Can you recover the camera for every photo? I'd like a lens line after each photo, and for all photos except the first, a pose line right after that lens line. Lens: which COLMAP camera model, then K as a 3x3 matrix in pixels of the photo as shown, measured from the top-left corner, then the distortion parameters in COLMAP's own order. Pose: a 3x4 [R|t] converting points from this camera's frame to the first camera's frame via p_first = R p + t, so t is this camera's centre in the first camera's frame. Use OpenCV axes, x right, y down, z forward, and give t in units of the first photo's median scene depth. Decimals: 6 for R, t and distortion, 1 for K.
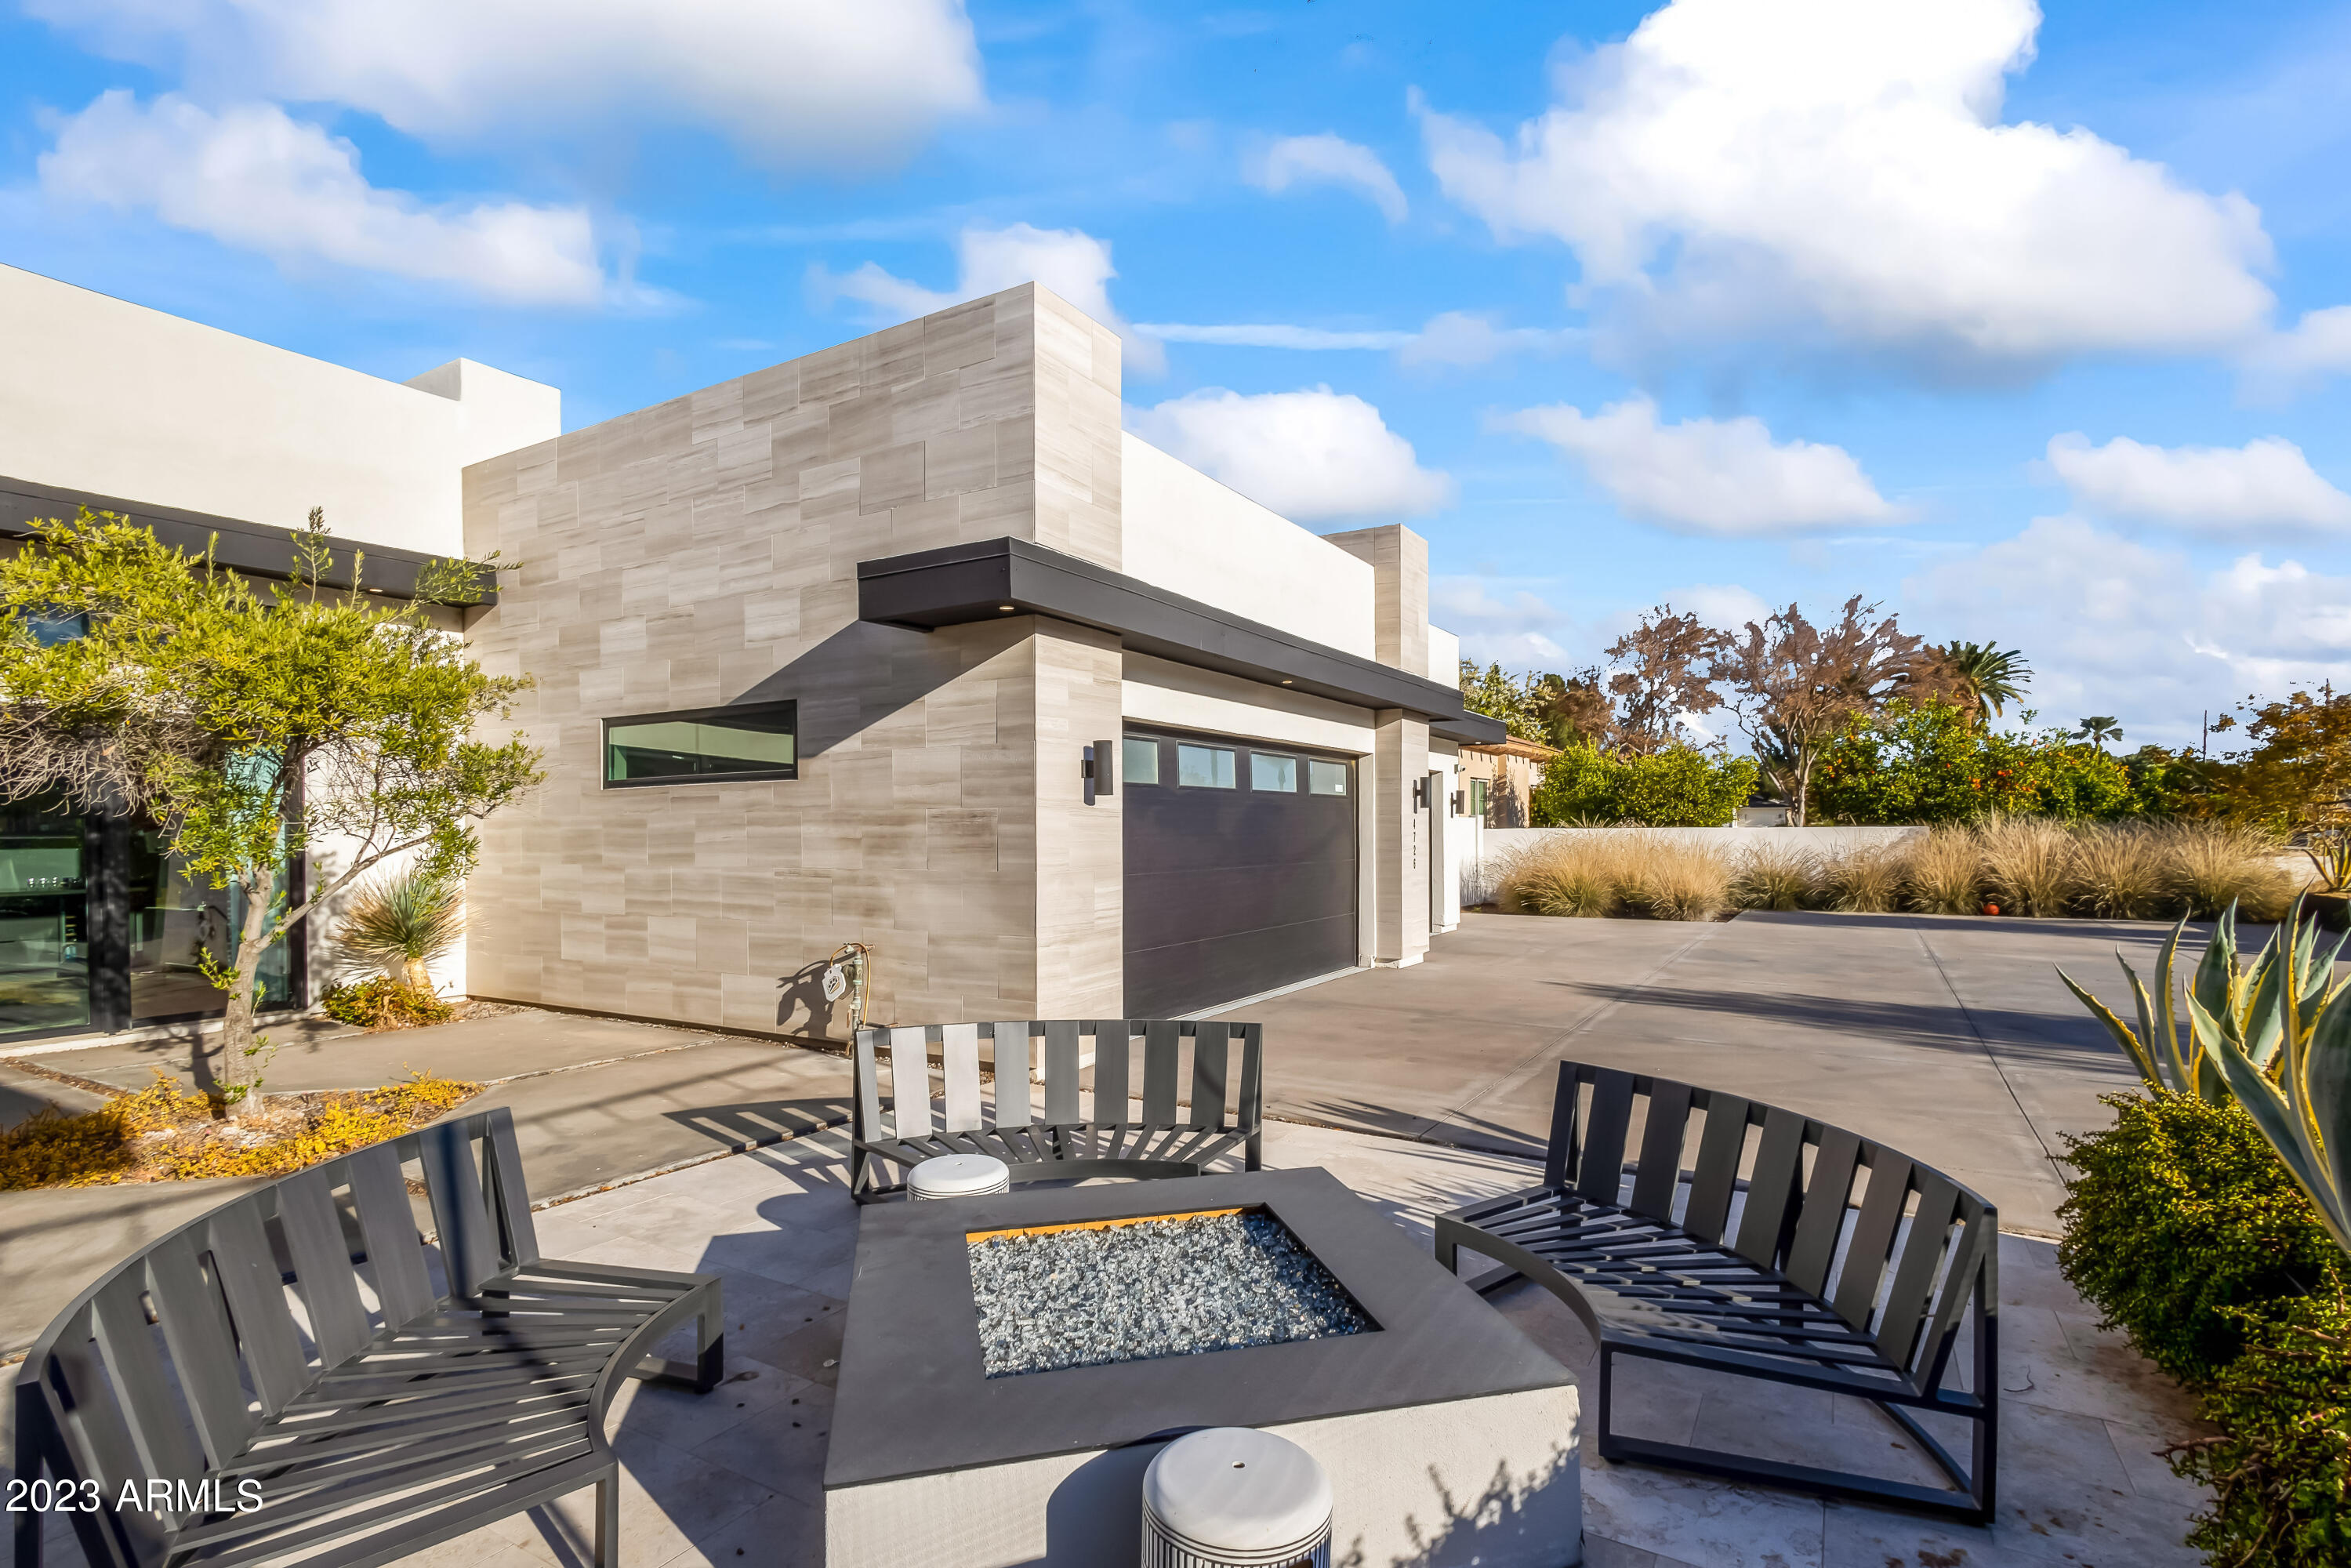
lens RADIAL K [[1106.8, 0, 1183.9], [0, 1106.8, 799.2], [0, 0, 1]] dist [0.011701, -0.004063]
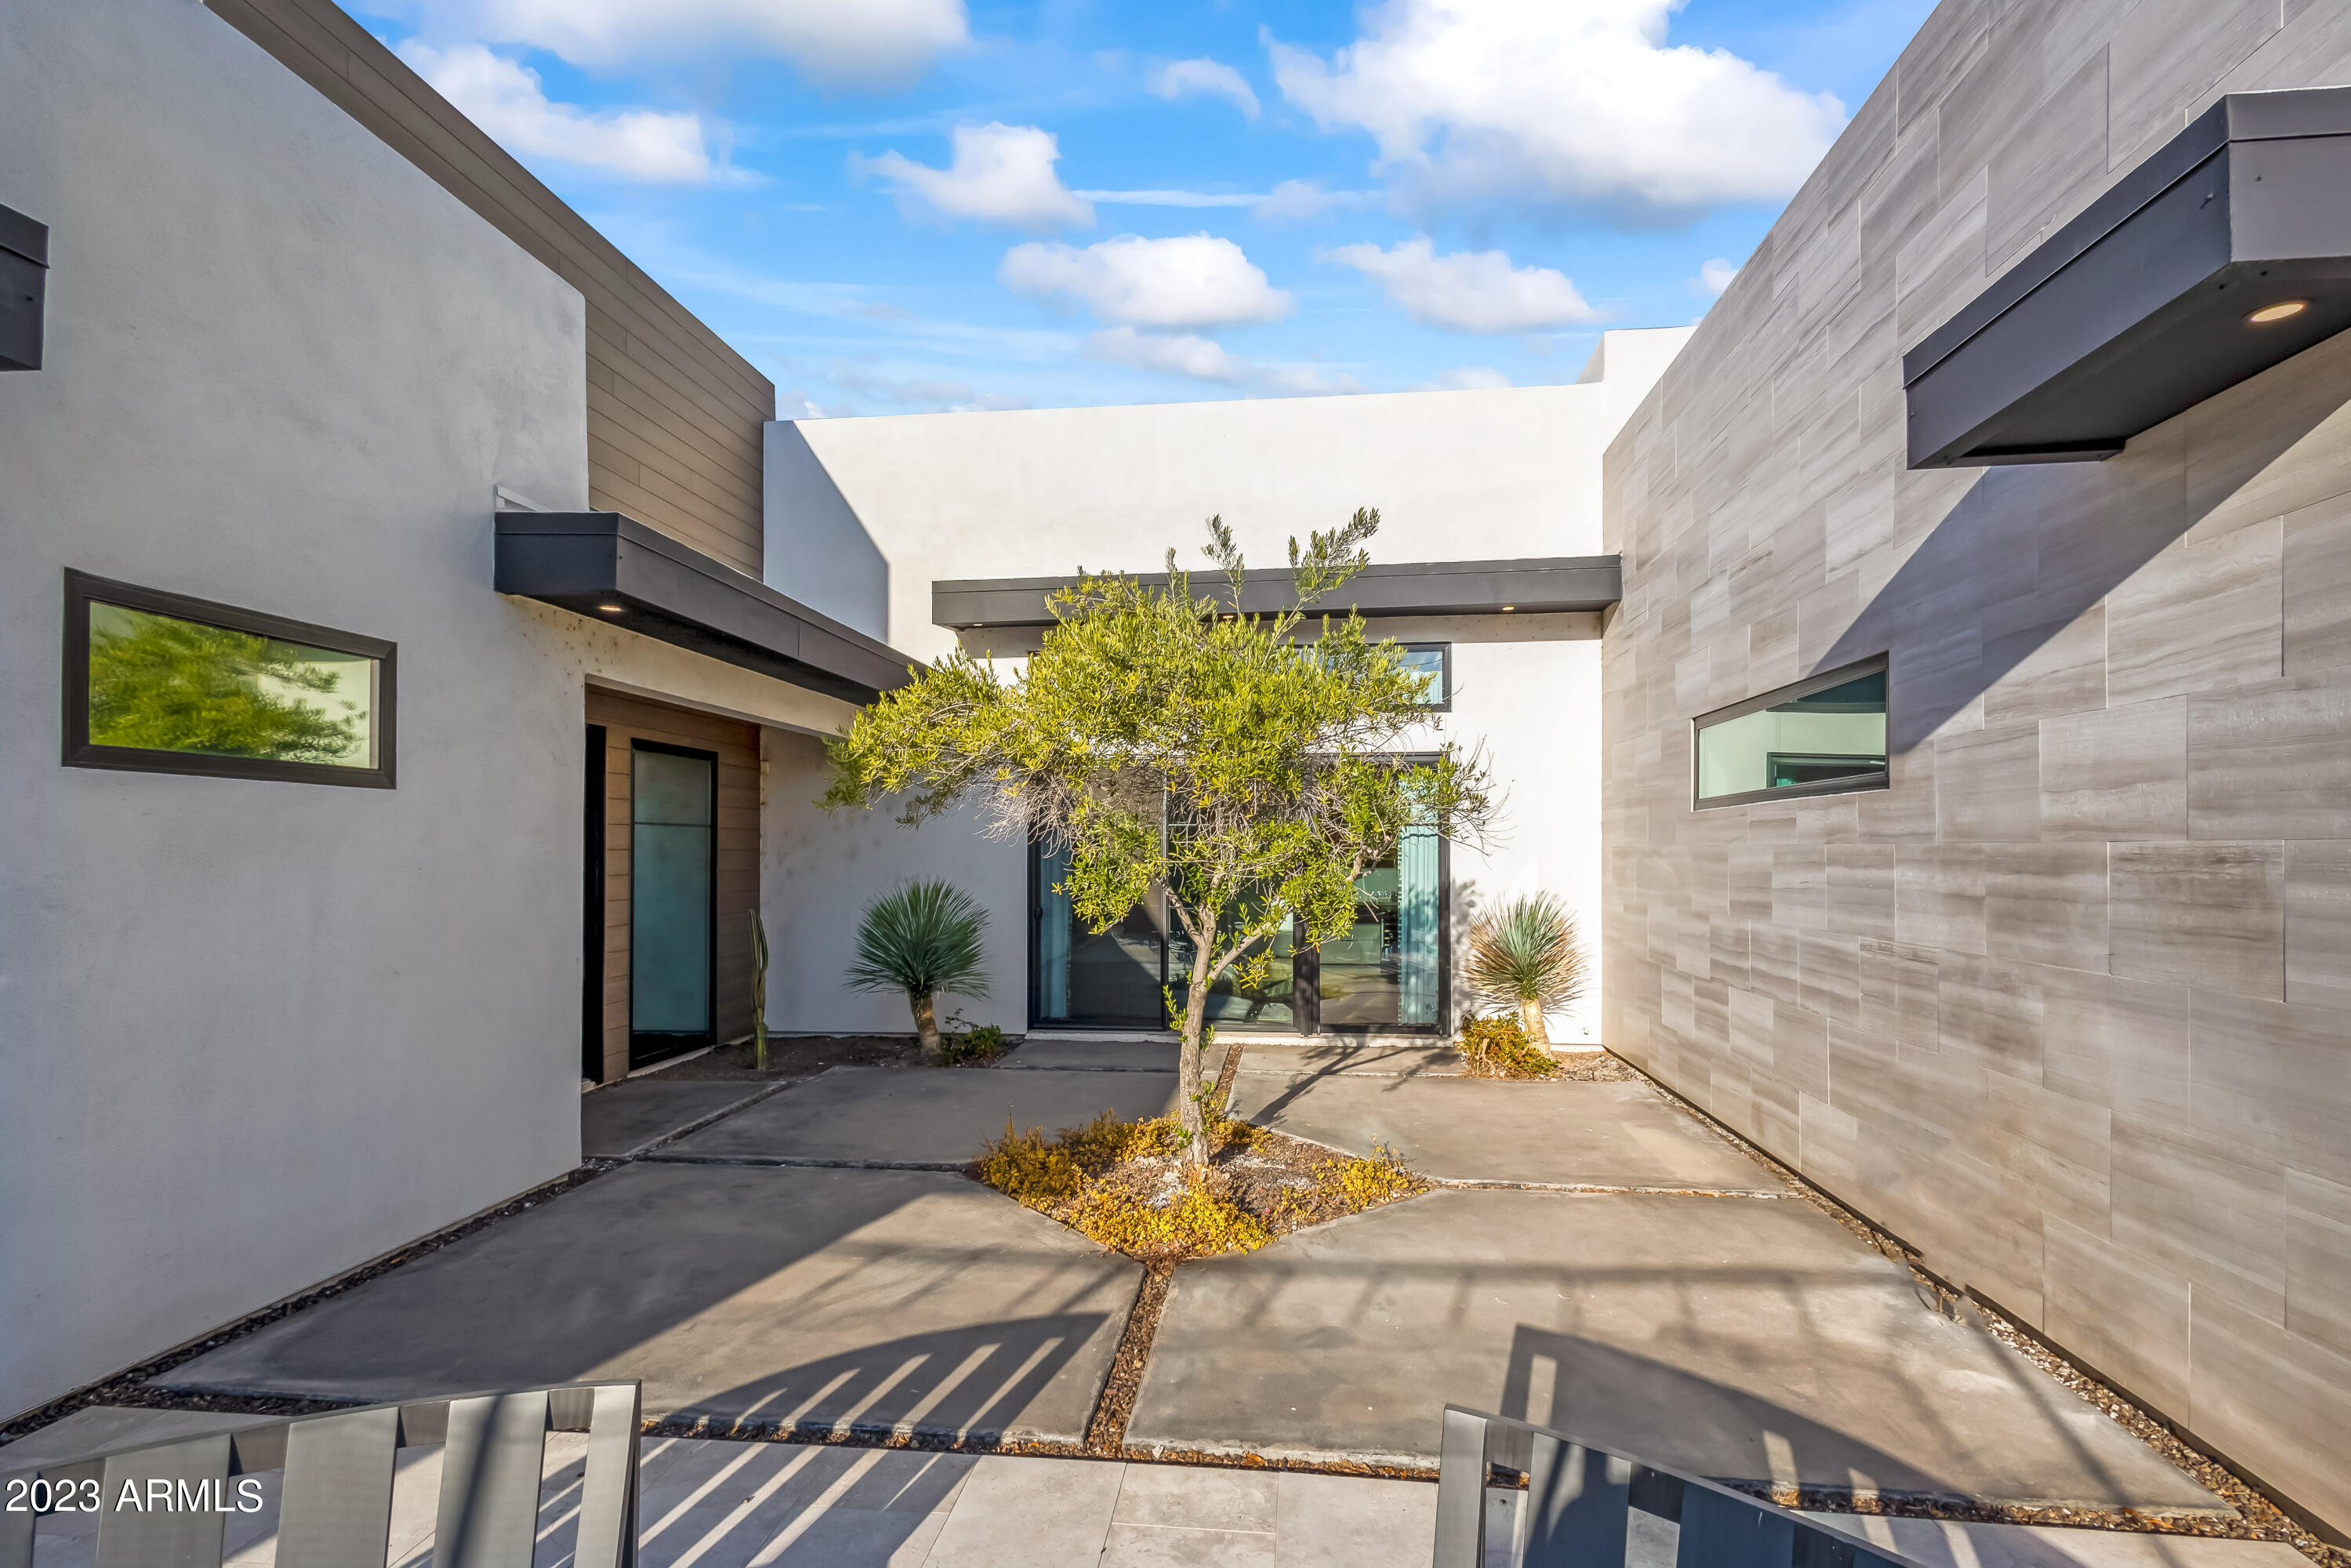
lens RADIAL K [[1106.8, 0, 1188.7], [0, 1106.8, 835.8], [0, 0, 1]] dist [0.011701, -0.004063]
pose [[0.426388, -0.005617, -0.904523, 0.021934], [0.023494, 0.999712, 0.004867, -0.004674], [0.904235, -0.023326, 0.426397, 0.435908]]
